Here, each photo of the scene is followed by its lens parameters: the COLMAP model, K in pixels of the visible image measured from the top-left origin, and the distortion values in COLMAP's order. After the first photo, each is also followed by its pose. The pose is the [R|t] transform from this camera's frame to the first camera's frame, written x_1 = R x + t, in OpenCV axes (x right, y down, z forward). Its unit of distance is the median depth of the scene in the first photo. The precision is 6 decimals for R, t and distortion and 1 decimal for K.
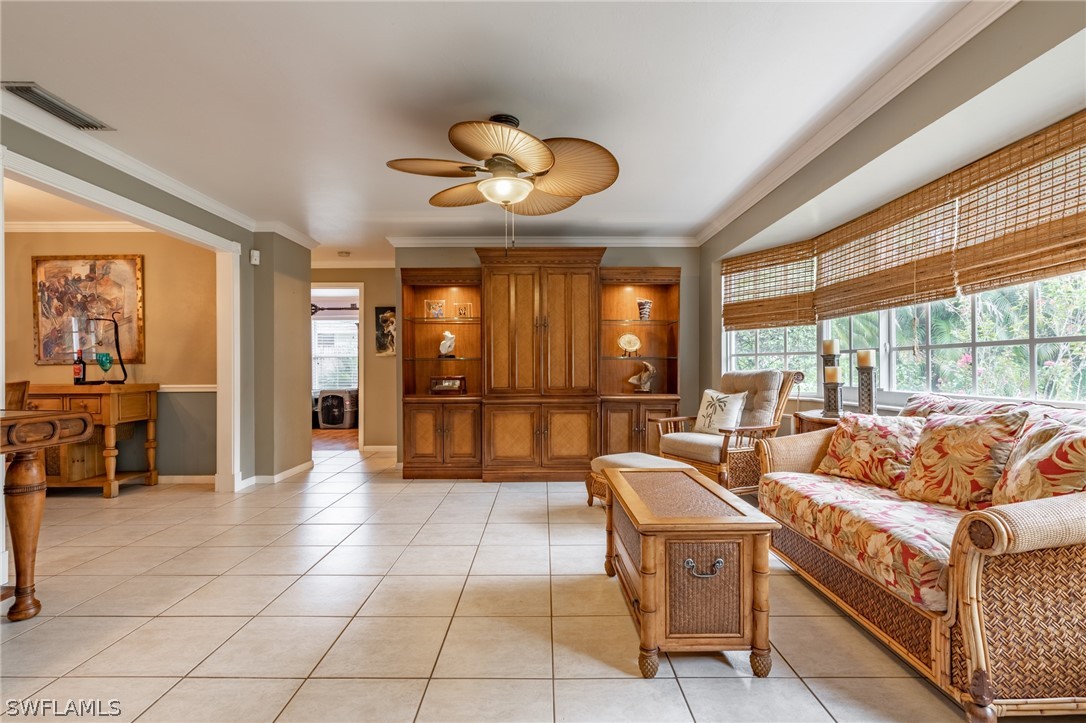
lens RADIAL K [[490.8, 0, 544.9], [0, 490.8, 365.6], [0, 0, 1]] dist [0.000798, -0.000062]
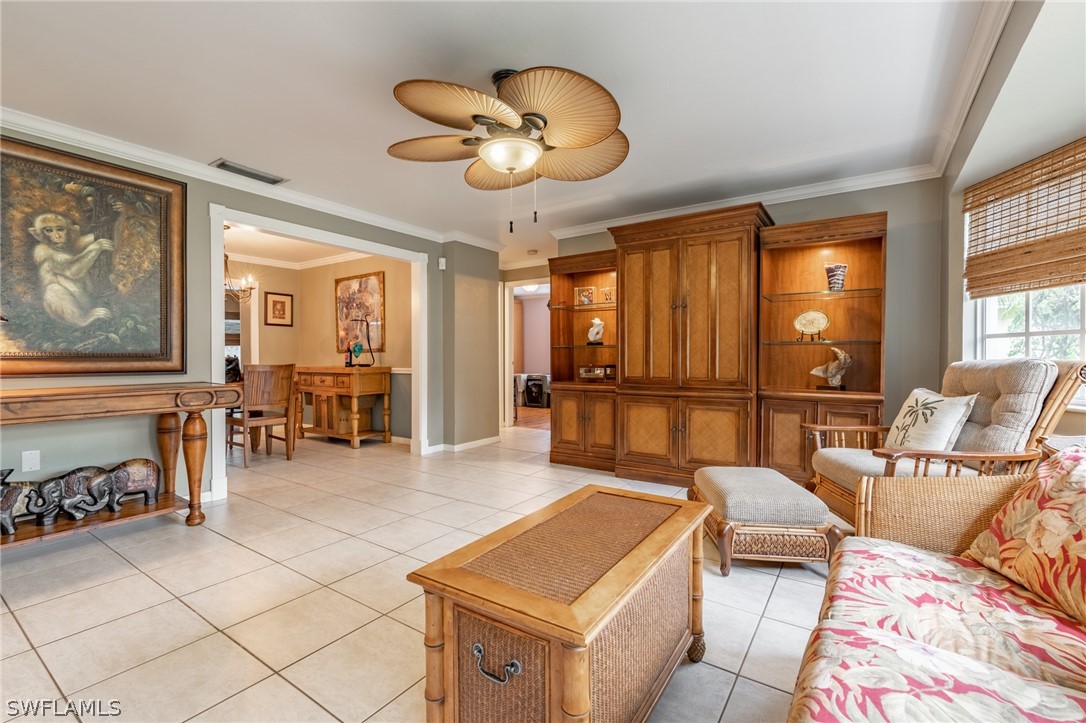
lens RADIAL K [[463.4, 0, 539.7], [0, 463.4, 359.1], [0, 0, 1]] dist [0.003466, -0.002020]
pose [[0.829357, 0.005704, -0.558690, 0.247251], [0.001258, 0.999926, 0.012076, 0.000815], [0.558718, -0.010718, 0.829288, 0.184250]]
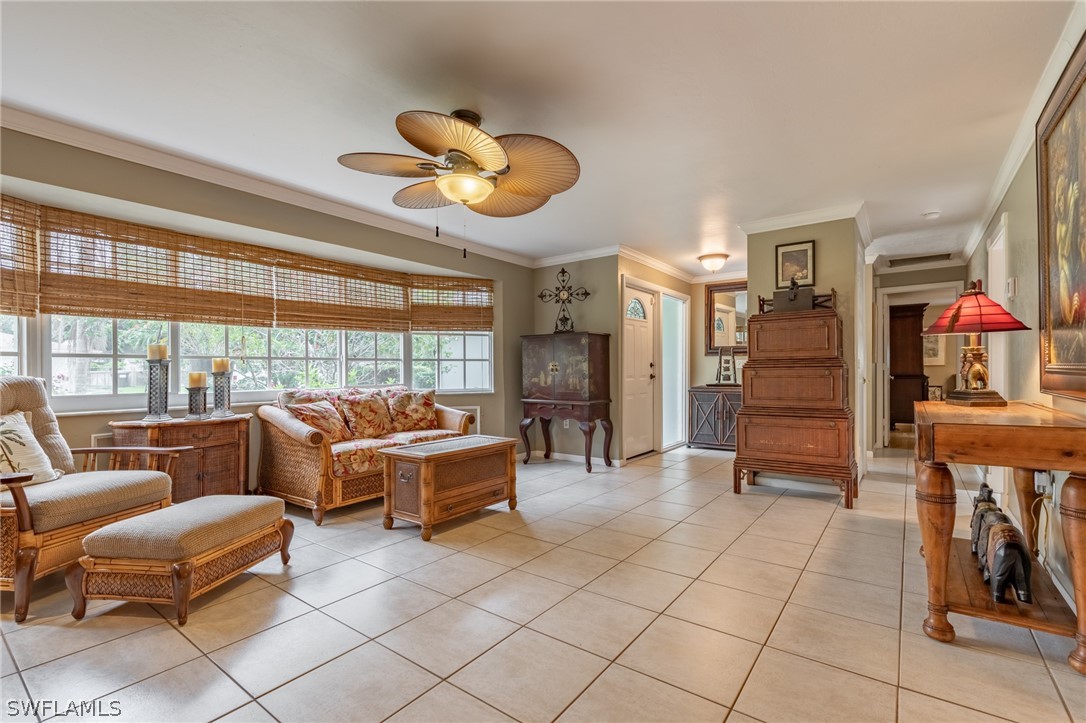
lens RADIAL K [[490.8, 0, 568.9], [0, 490.8, 365.1], [0, 0, 1]] dist [0.000798, -0.000062]
pose [[-0.821085, 0.019370, 0.570477, -0.474353], [0.010976, 0.999775, -0.018148, 0.010261], [-0.570700, -0.008640, -0.821113, 0.997278]]
